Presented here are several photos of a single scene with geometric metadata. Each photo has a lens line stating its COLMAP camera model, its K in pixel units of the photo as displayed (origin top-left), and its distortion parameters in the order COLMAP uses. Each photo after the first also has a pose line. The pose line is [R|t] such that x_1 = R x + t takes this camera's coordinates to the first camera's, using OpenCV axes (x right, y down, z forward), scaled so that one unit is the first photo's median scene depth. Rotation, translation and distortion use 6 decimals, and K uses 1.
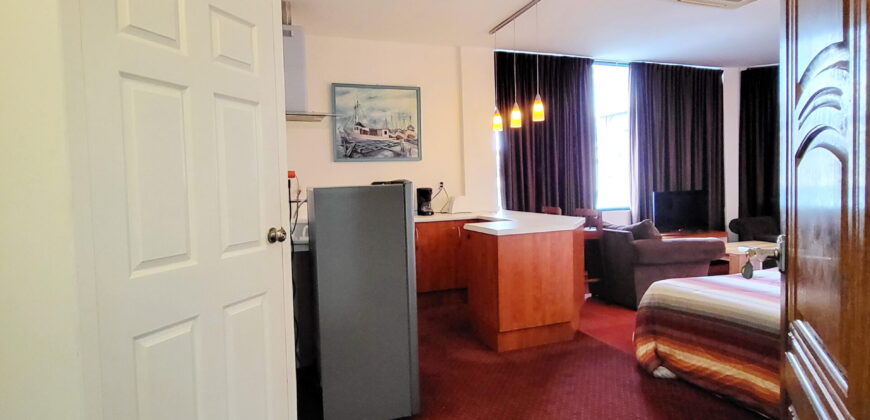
lens RADIAL K [[462.7, 0, 435.0], [0, 462.7, 210.0], [0, 0, 1]] dist [-0.000313, 0.000342]
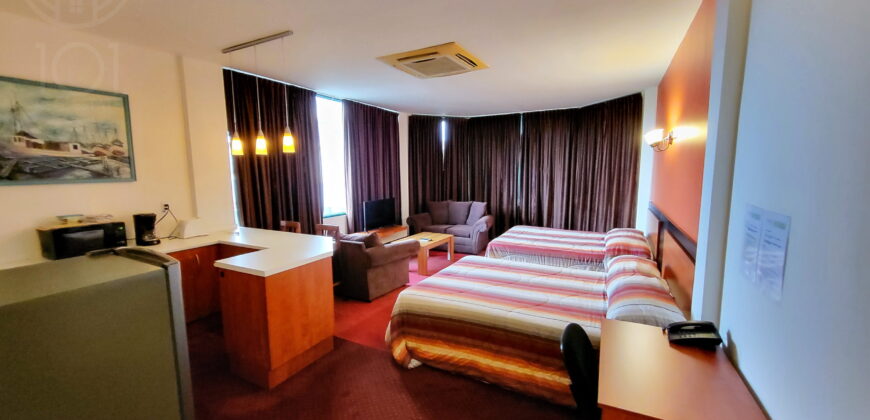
lens RADIAL K [[343.9, 0, 430.5], [0, 343.9, 212.2], [0, 0, 1]] dist [0.000303, -0.000120]
pose [[0.743089, -0.061036, 0.666403, -0.055433], [0.021920, 0.997517, 0.066921, -0.083895], [-0.668833, -0.035121, 0.742582, 0.160579]]
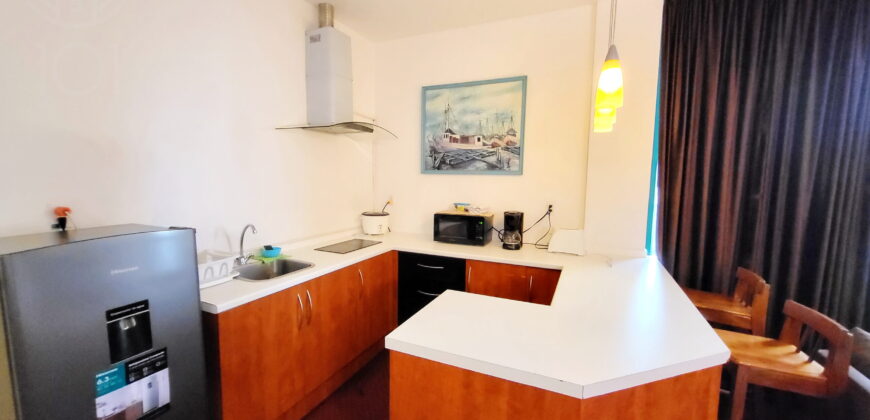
lens RADIAL K [[343.9, 0, 430.5], [0, 343.9, 212.2], [0, 0, 1]] dist [0.000303, -0.000120]
pose [[0.703854, 0.119011, -0.700304, 0.279597], [-0.072457, 0.992752, 0.095886, -0.093093], [0.706640, -0.016748, 0.707375, 0.514010]]
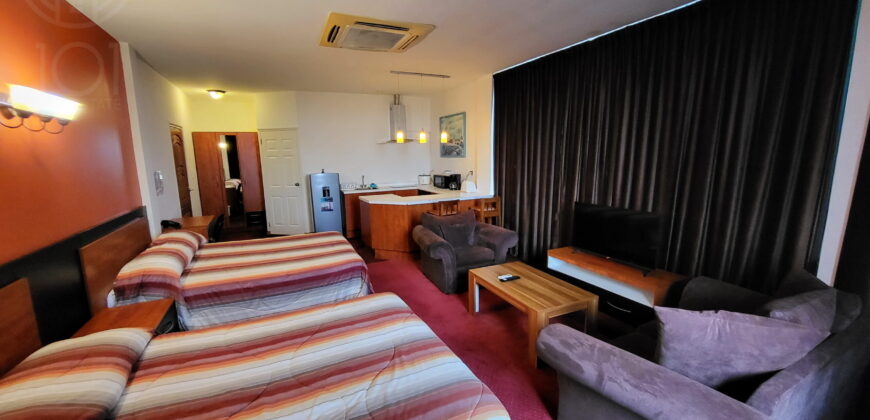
lens RADIAL K [[343.9, 0, 430.5], [0, 343.9, 212.2], [0, 0, 1]] dist [0.000303, -0.000120]
pose [[0.087853, 0.199960, -0.975857, 1.259421], [-0.033723, 0.979681, 0.197707, -0.160565], [0.995562, 0.015540, 0.092811, 0.802089]]
